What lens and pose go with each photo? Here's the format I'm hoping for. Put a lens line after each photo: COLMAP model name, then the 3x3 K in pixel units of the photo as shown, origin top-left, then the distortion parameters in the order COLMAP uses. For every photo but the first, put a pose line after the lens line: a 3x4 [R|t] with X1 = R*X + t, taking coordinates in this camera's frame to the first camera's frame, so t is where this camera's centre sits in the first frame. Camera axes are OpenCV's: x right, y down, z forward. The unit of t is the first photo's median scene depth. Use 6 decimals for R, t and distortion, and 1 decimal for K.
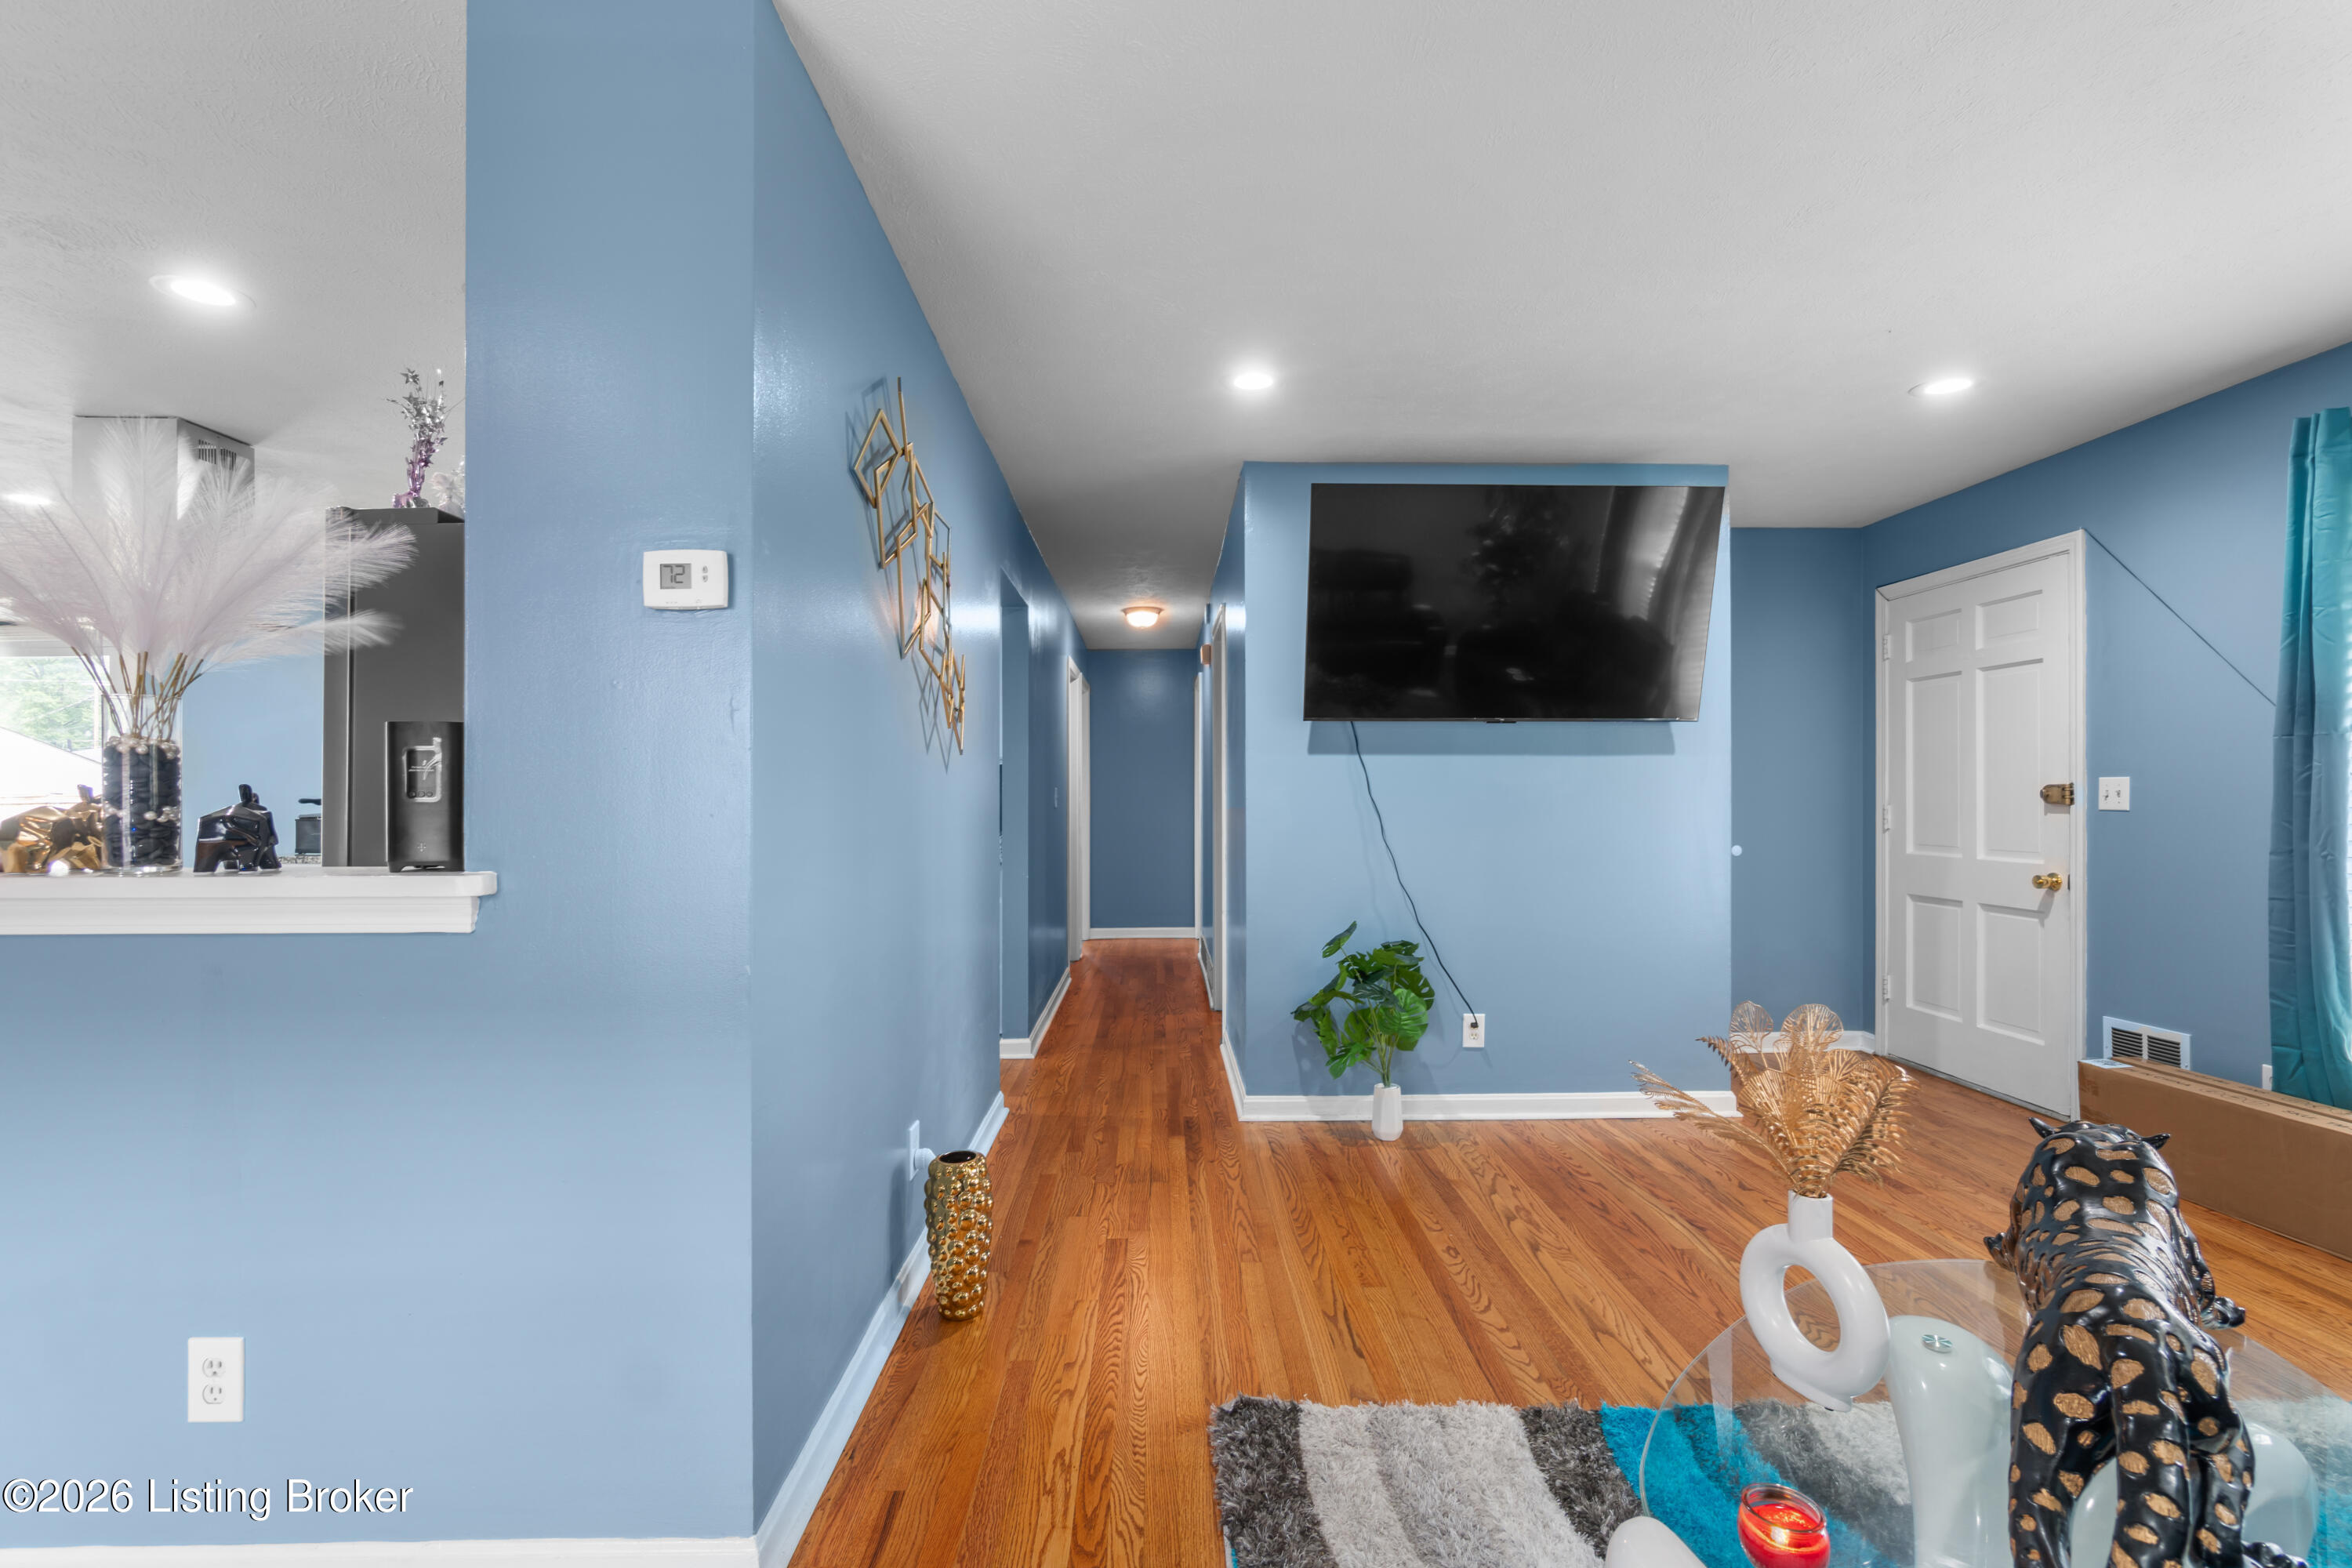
lens RADIAL K [[1035.6, 0, 1177.4], [0, 1035.6, 802.2], [0, 0, 1]] dist [-0.009166, 0.000048]
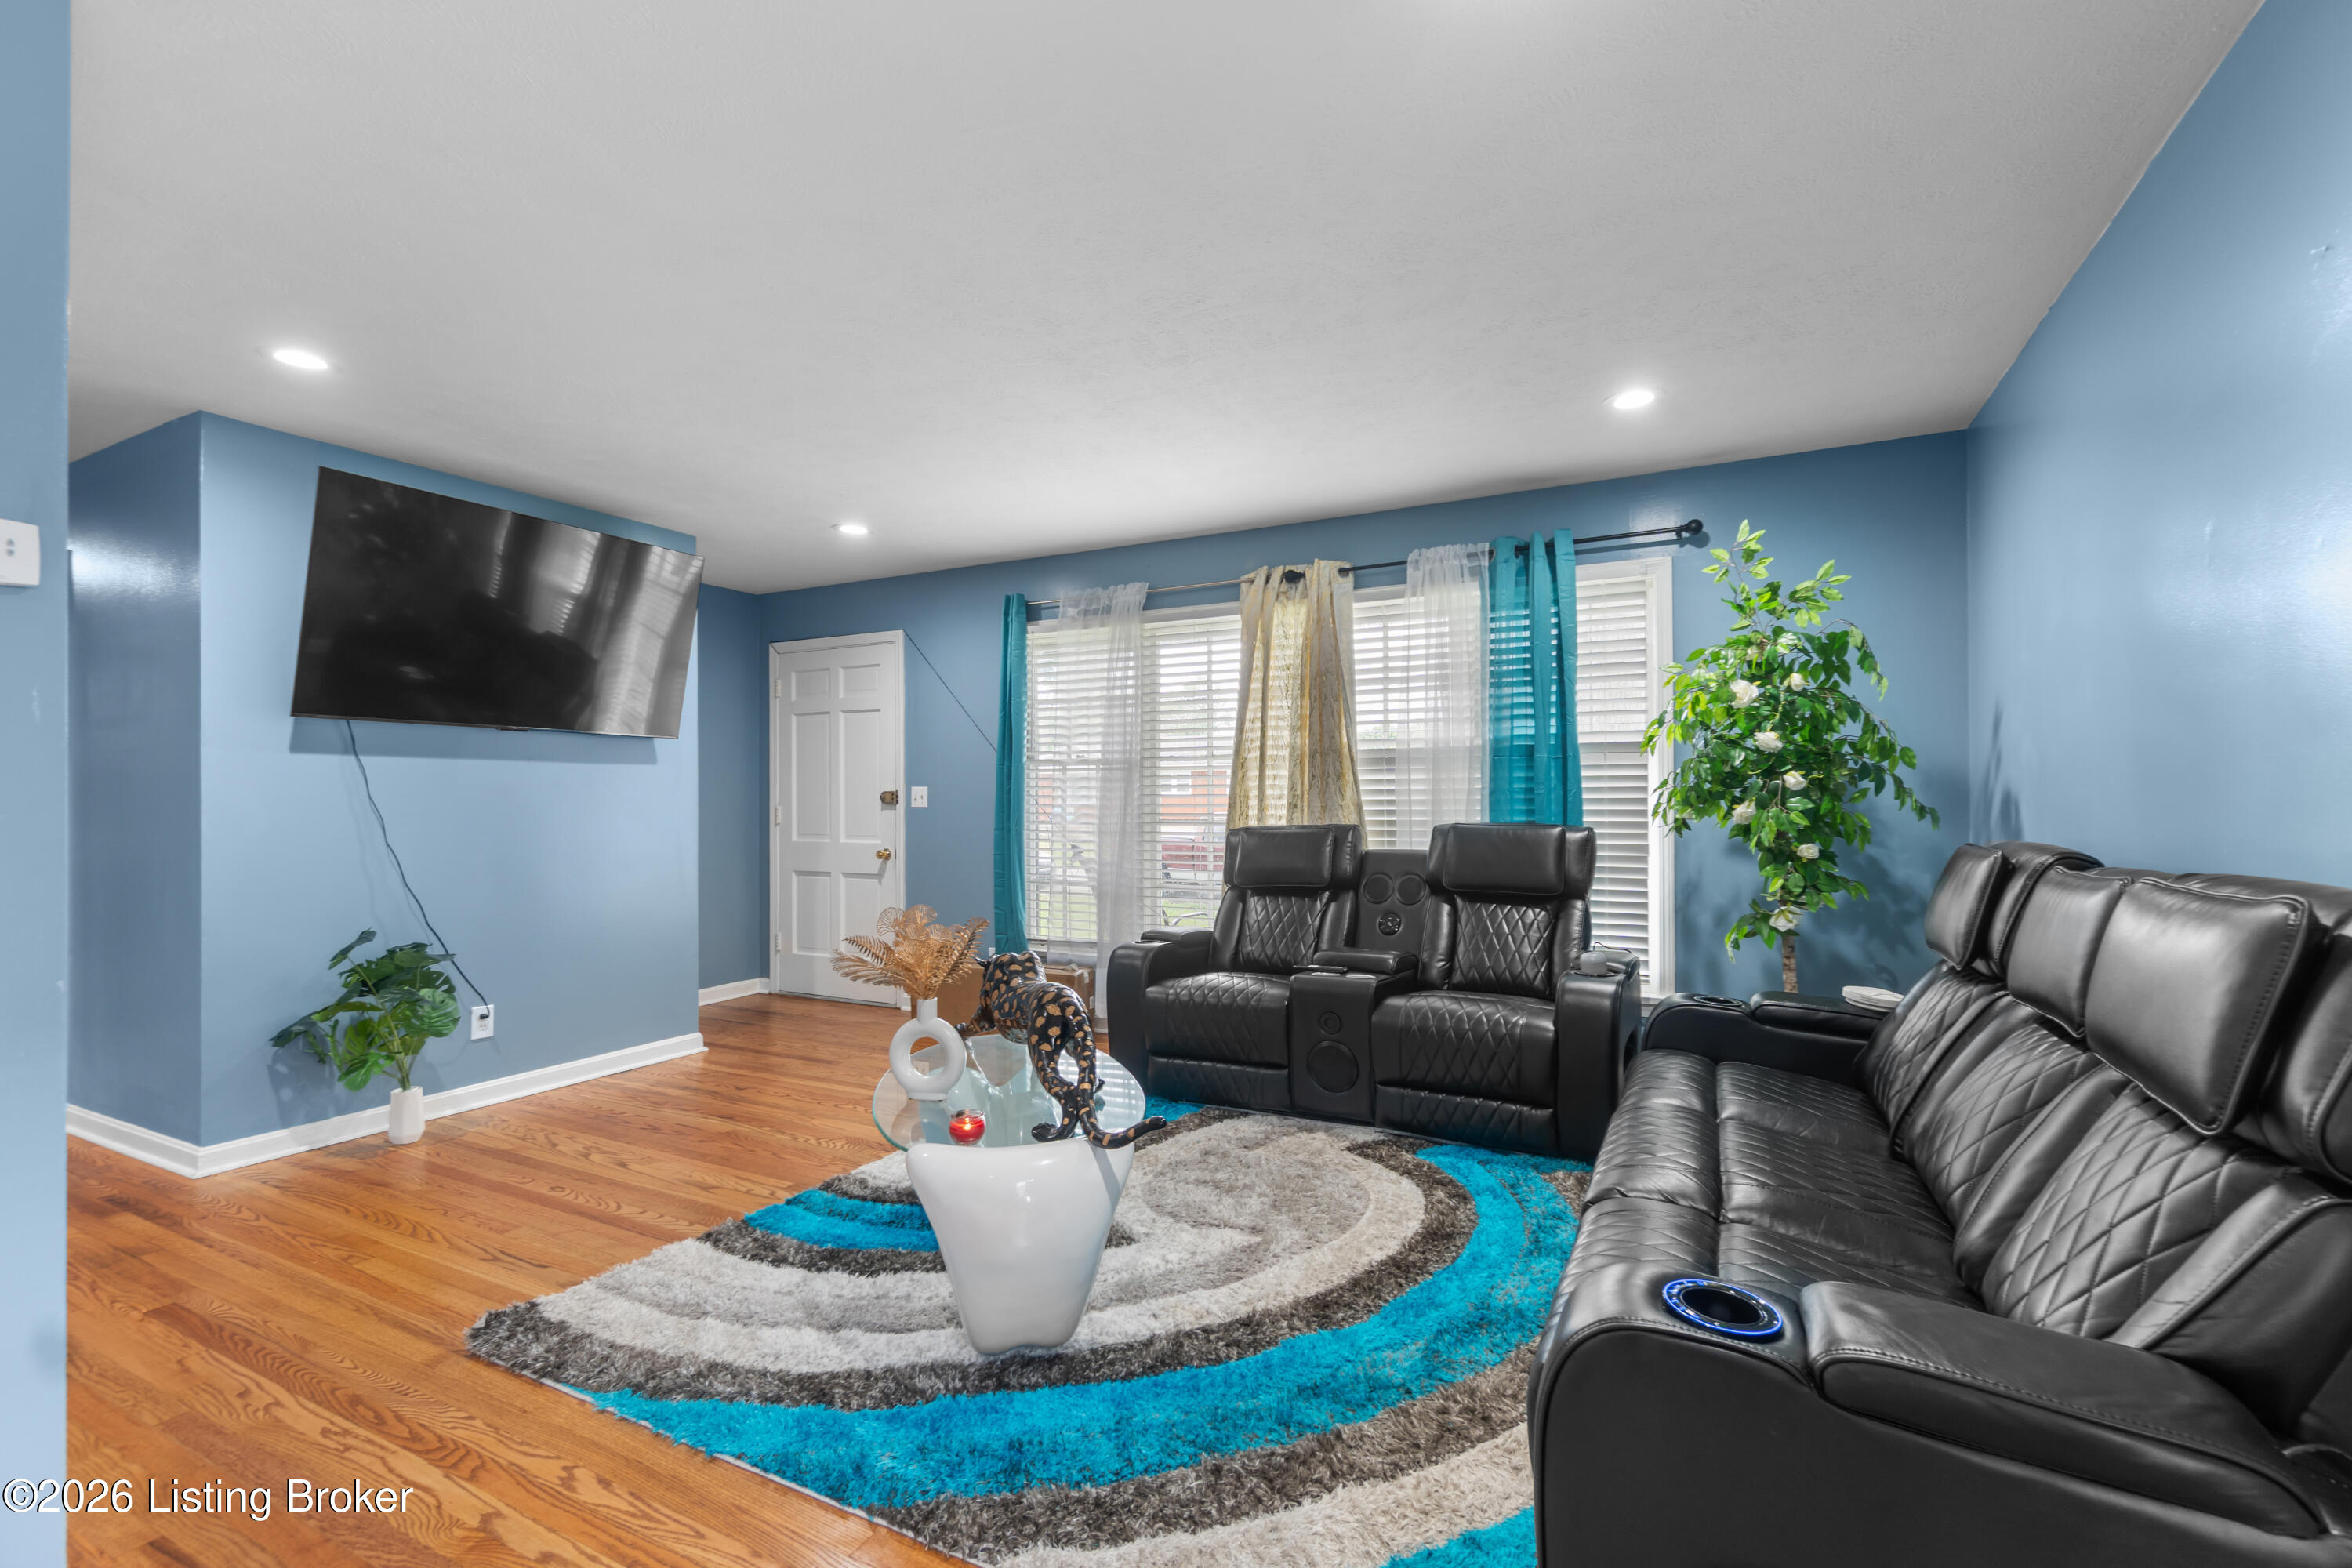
lens RADIAL K [[1035.6, 0, 1176.1], [0, 1035.6, 791.6], [0, 0, 1]] dist [-0.009166, 0.000048]
pose [[0.478989, 0.005835, 0.877802, -0.309507], [0.007675, 0.999912, -0.010835, 0.003526], [-0.877787, 0.011927, 0.478902, -0.128066]]
